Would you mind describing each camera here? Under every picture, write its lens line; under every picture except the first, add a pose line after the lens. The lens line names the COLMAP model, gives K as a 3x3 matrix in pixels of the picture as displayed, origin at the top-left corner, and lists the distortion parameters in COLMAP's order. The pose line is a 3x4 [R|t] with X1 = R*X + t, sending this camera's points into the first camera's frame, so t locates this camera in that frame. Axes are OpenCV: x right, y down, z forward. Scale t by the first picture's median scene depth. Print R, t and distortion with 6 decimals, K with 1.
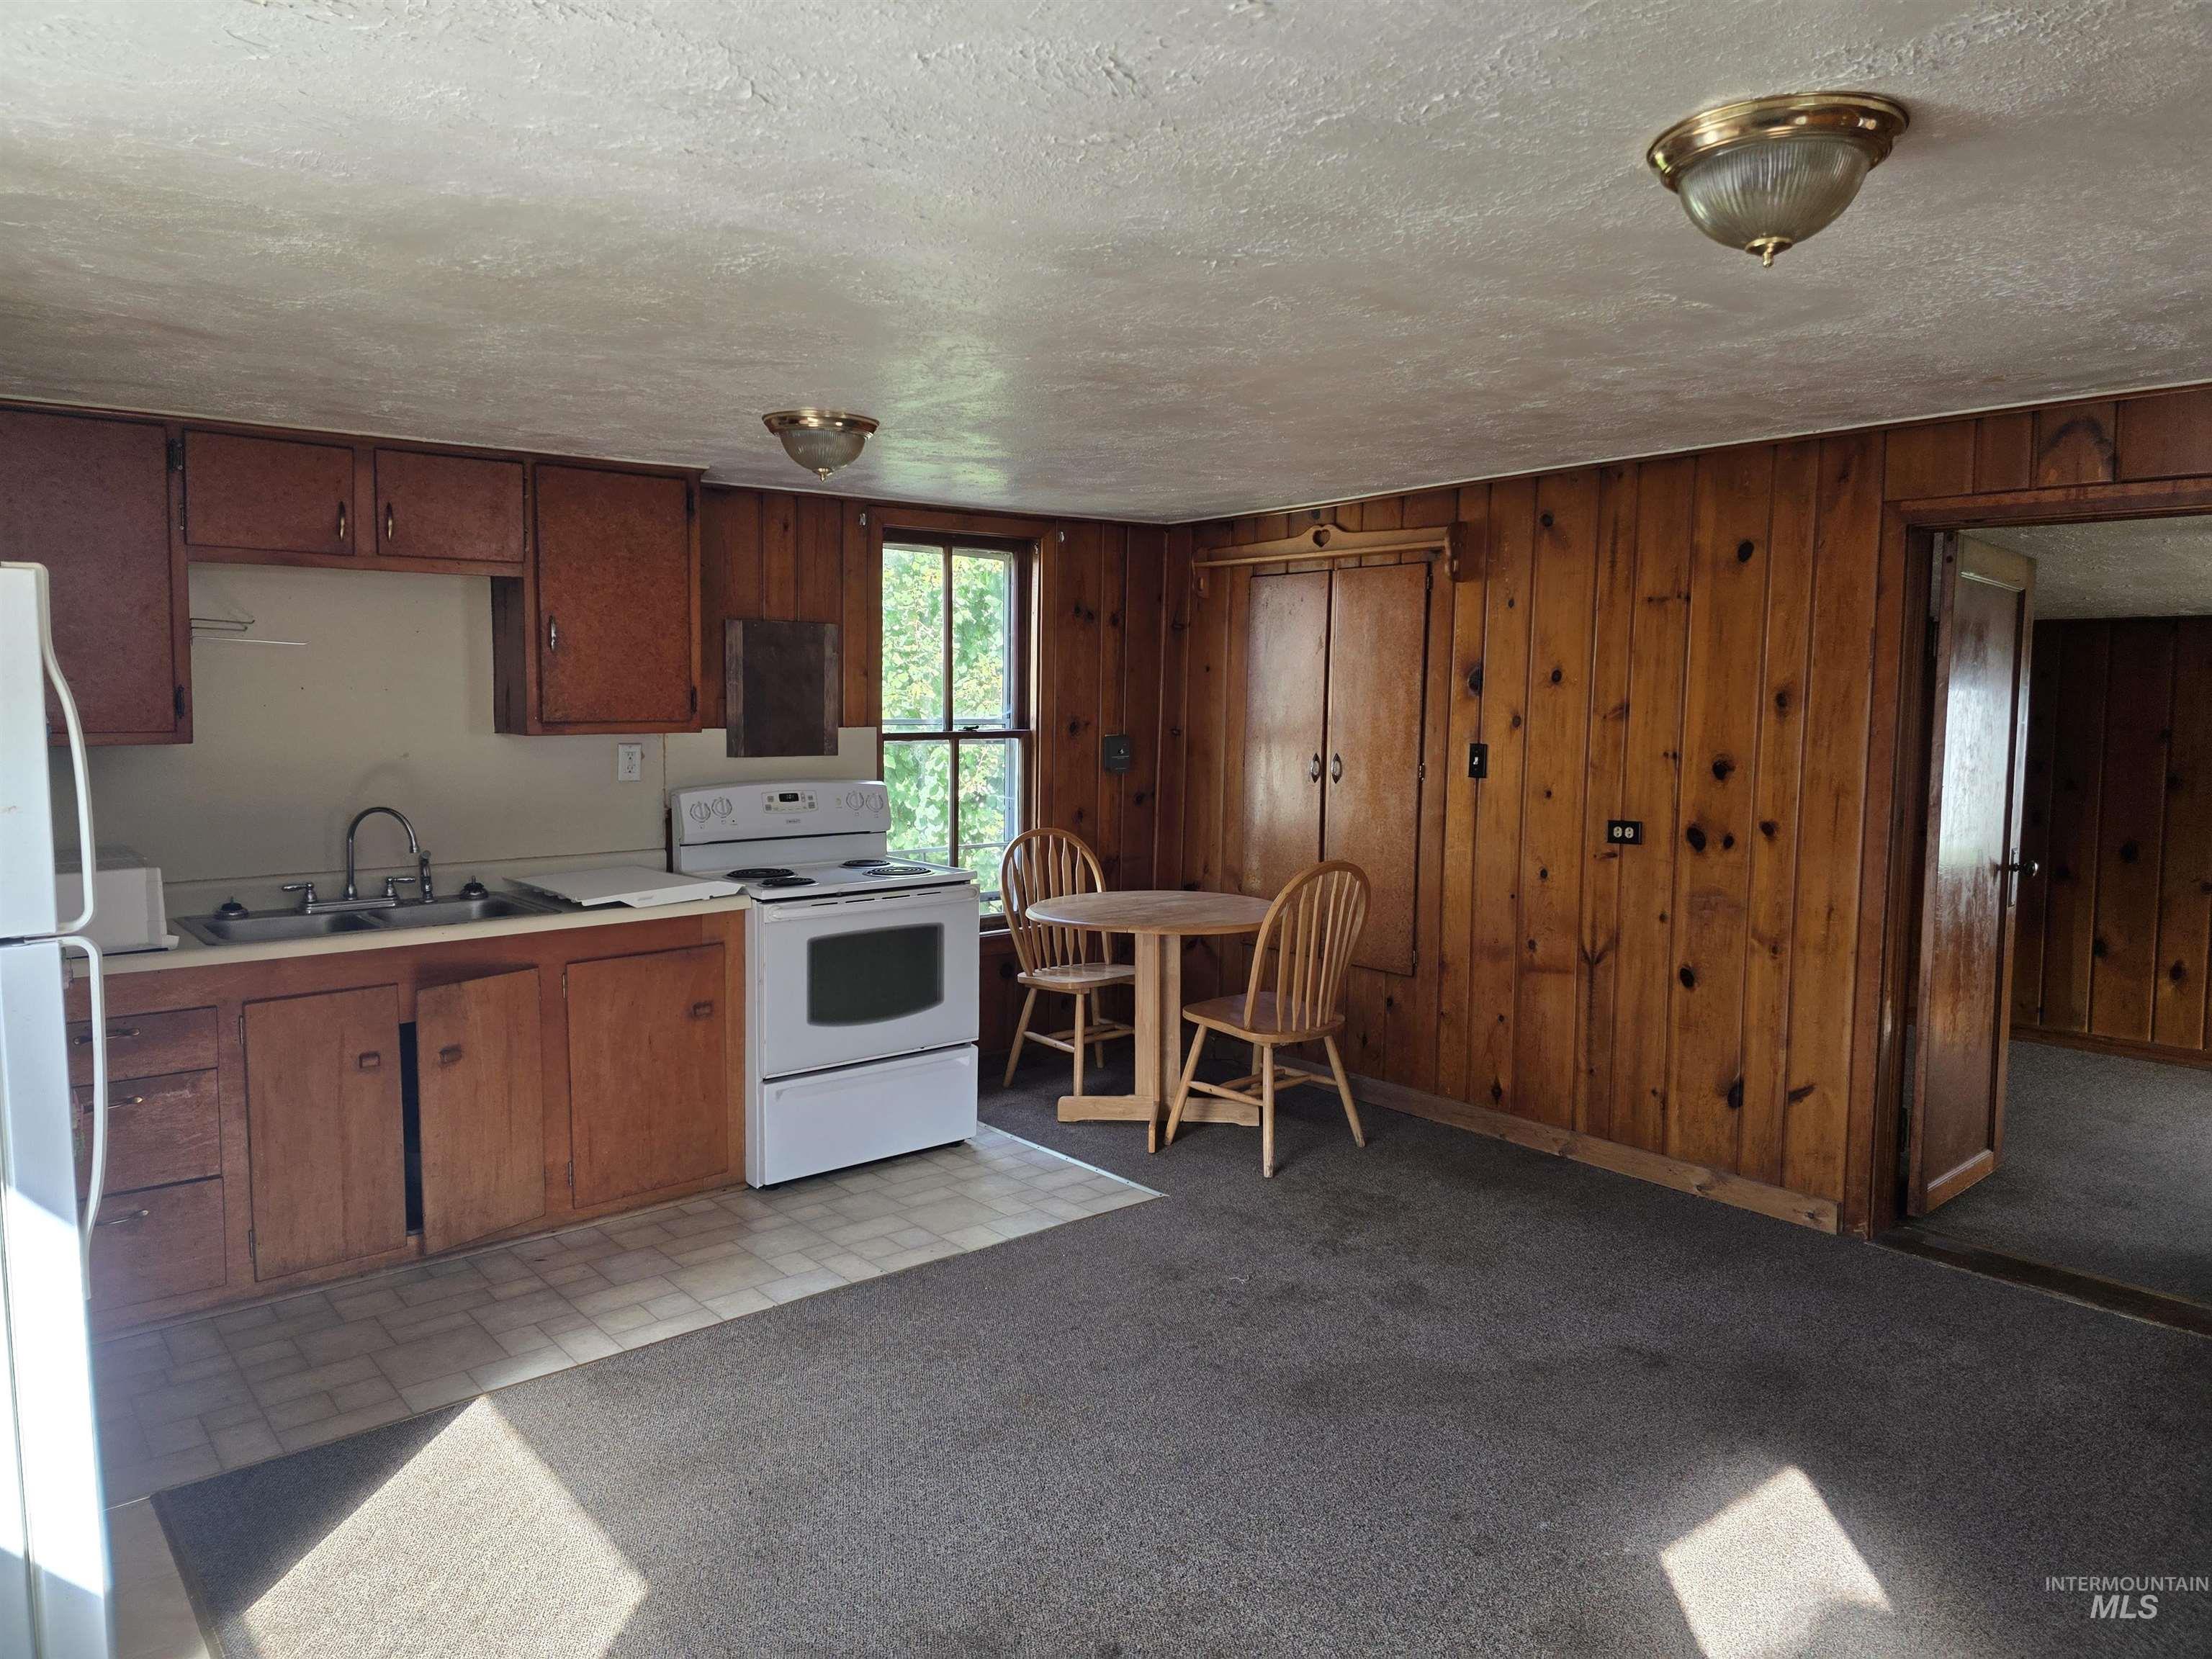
lens RADIAL K [[1476.7, 0, 1101.9], [0, 1476.7, 828.0], [0, 0, 1]] dist [0.005911, -0.006779]
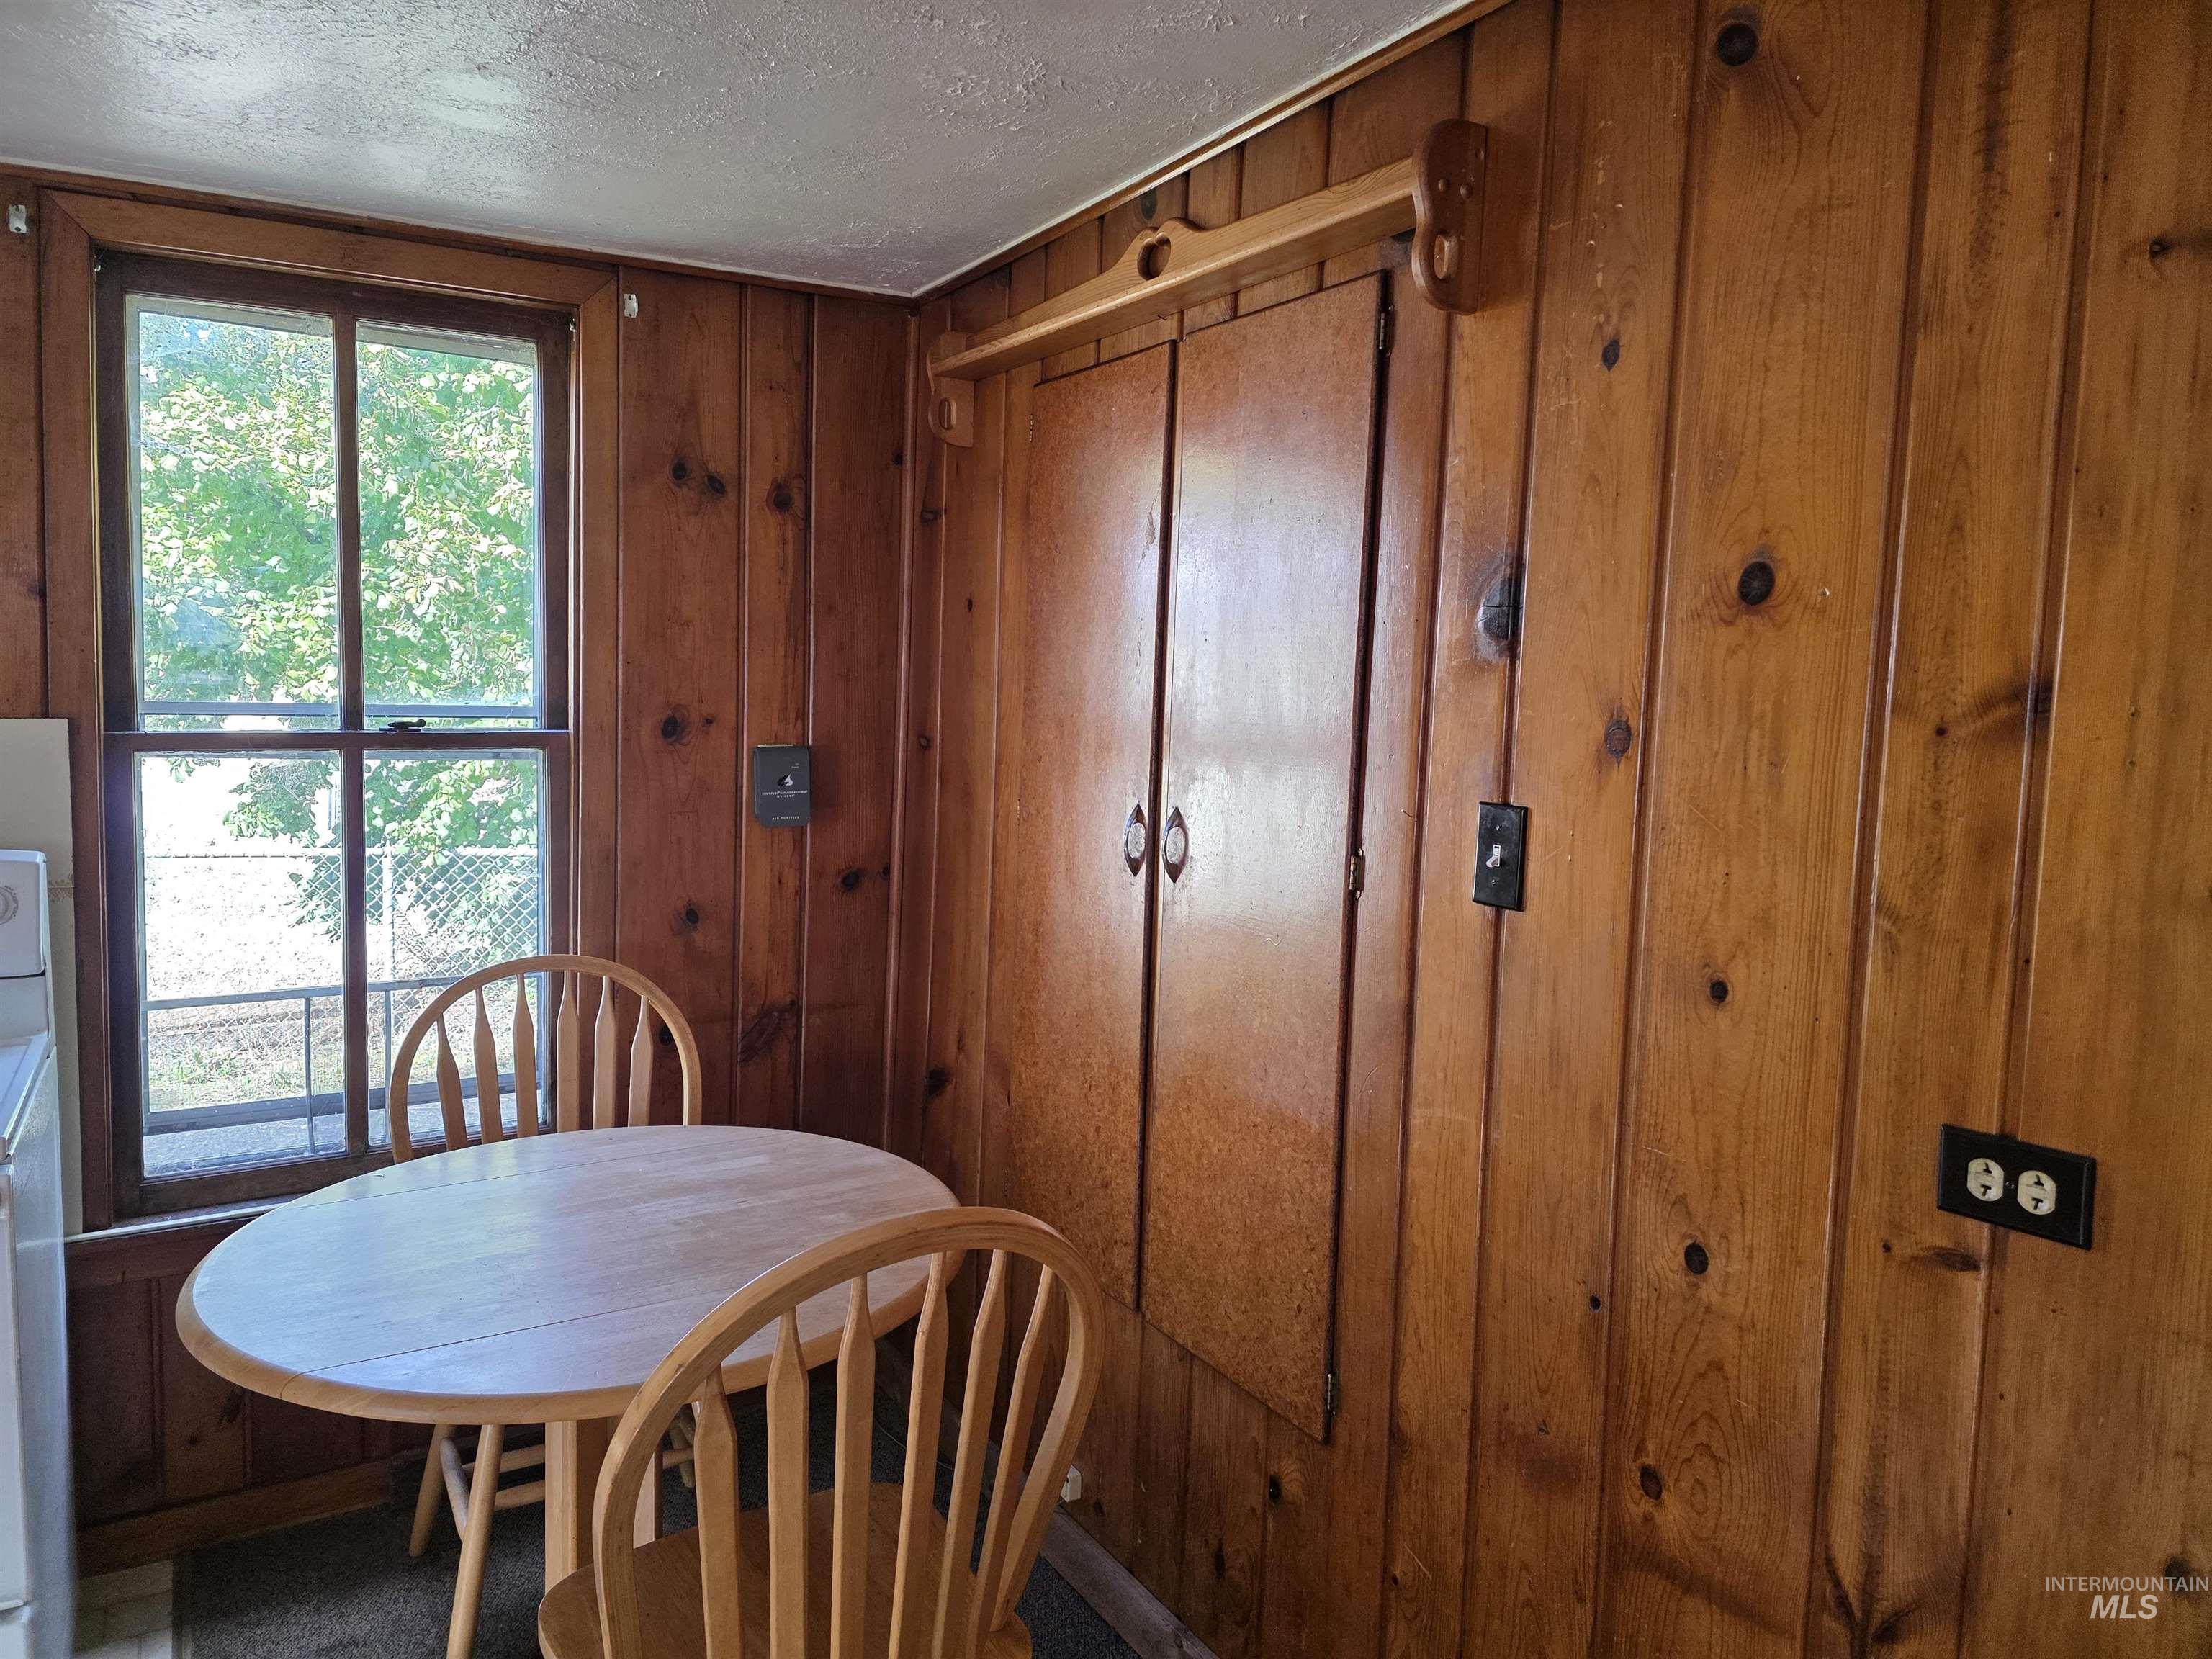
lens RADIAL K [[1476.7, 0, 1098.8], [0, 1476.7, 809.5], [0, 0, 1]] dist [0.005911, -0.006779]
pose [[0.987969, 0.027157, -0.152246, 0.222935], [-0.028451, 0.999575, -0.006331, -0.052777], [0.152010, 0.010587, 0.988322, 0.686960]]
